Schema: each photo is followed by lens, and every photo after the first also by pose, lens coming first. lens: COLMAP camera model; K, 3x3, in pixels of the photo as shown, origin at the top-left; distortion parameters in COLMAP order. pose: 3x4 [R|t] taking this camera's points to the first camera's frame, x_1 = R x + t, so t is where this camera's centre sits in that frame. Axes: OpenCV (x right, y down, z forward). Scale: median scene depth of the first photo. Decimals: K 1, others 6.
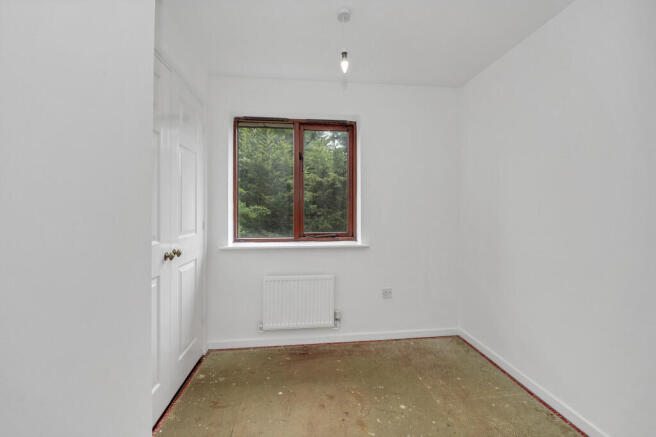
lens RADIAL K [[301.0, 0, 329.9], [0, 301.0, 212.0], [0, 0, 1]] dist [-0.000784, -0.000064]
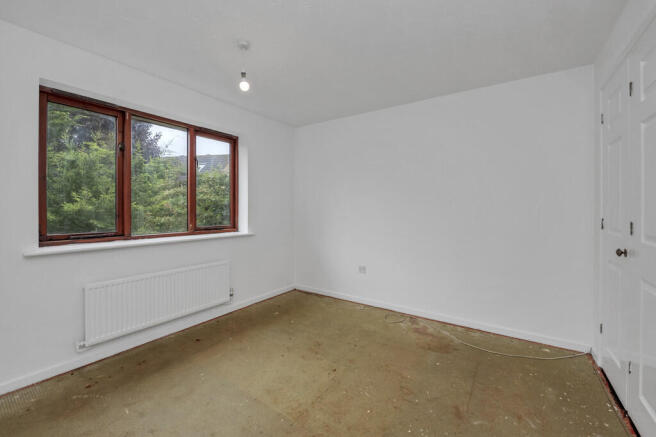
lens RADIAL K [[279.1, 0, 328.5], [0, 279.1, 207.7], [0, 0, 1]] dist [-0.002617, -0.000107]
pose [[0.644038, 0.002516, 0.764989, -0.559173], [-0.002233, 0.999997, -0.001409, -0.001619], [-0.764990, -0.000801, 0.644041, -0.042168]]
